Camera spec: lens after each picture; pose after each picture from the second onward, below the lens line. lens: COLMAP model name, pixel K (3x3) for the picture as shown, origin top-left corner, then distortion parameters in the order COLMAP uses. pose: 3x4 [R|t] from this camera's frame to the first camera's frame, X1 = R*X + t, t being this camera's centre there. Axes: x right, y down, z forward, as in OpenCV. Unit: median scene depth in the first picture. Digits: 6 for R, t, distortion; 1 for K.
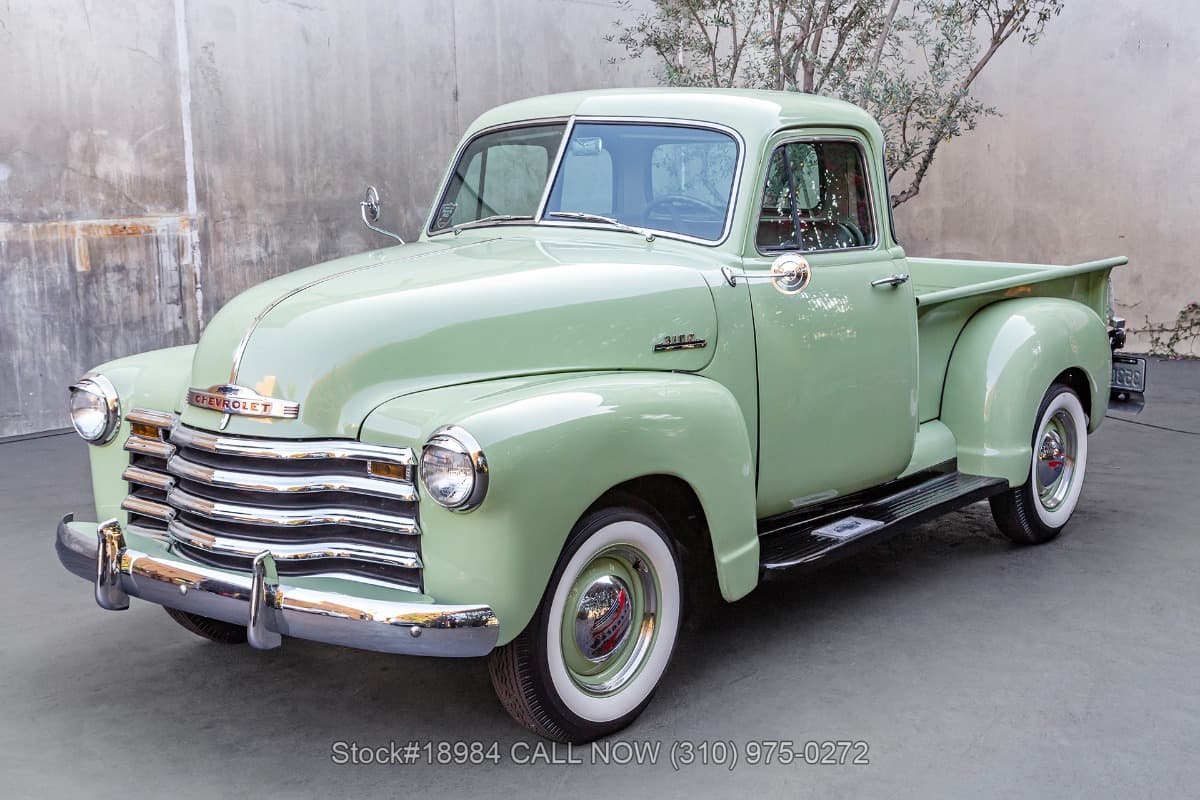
lens RADIAL K [[2716.1, 0, 600.0], [0, 2716.1, 400.0], [0, 0, 1]] dist [0.463352, -0.343928]
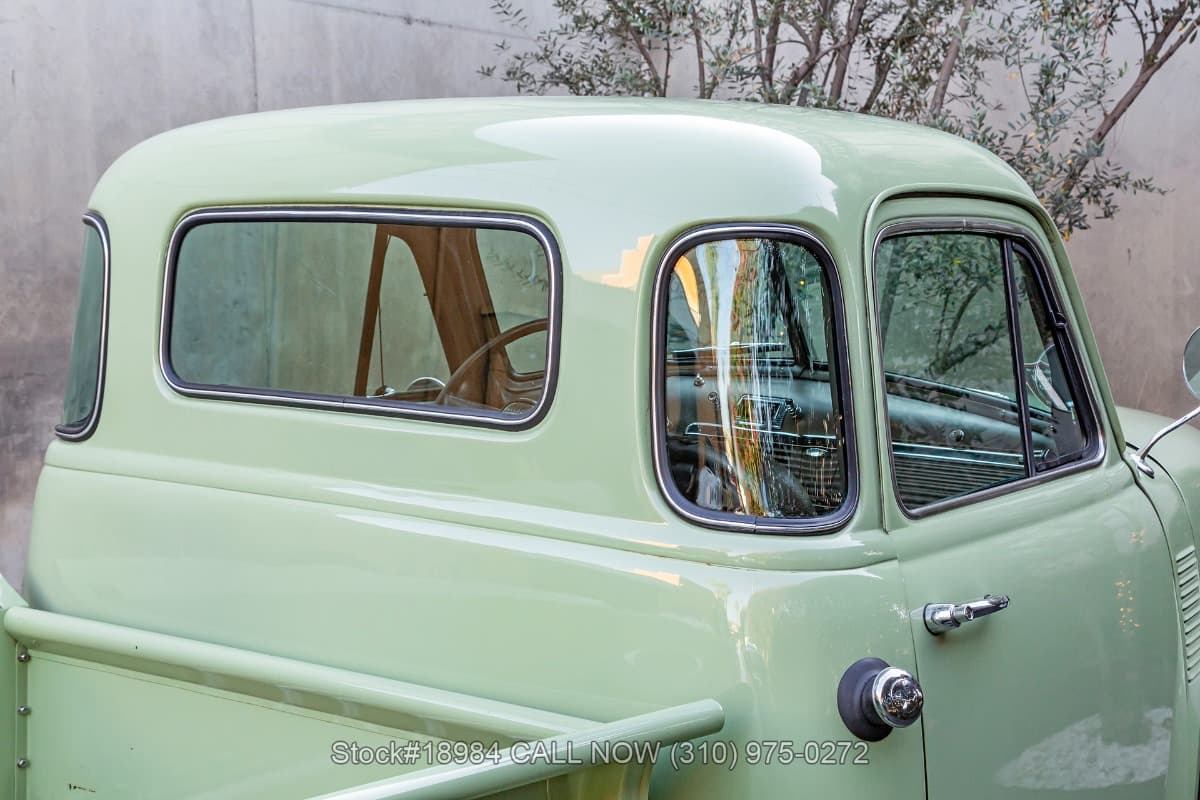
lens RADIAL K [[2716.1, 0, 600.0], [0, 2716.1, 400.0], [0, 0, 1]] dist [0.463352, -0.343928]
pose [[0.999444, -0.003034, -0.033203, 0.047429], [0.001611, 0.999082, -0.042810, -0.035313], [0.033303, 0.042732, 0.998531, 0.411179]]
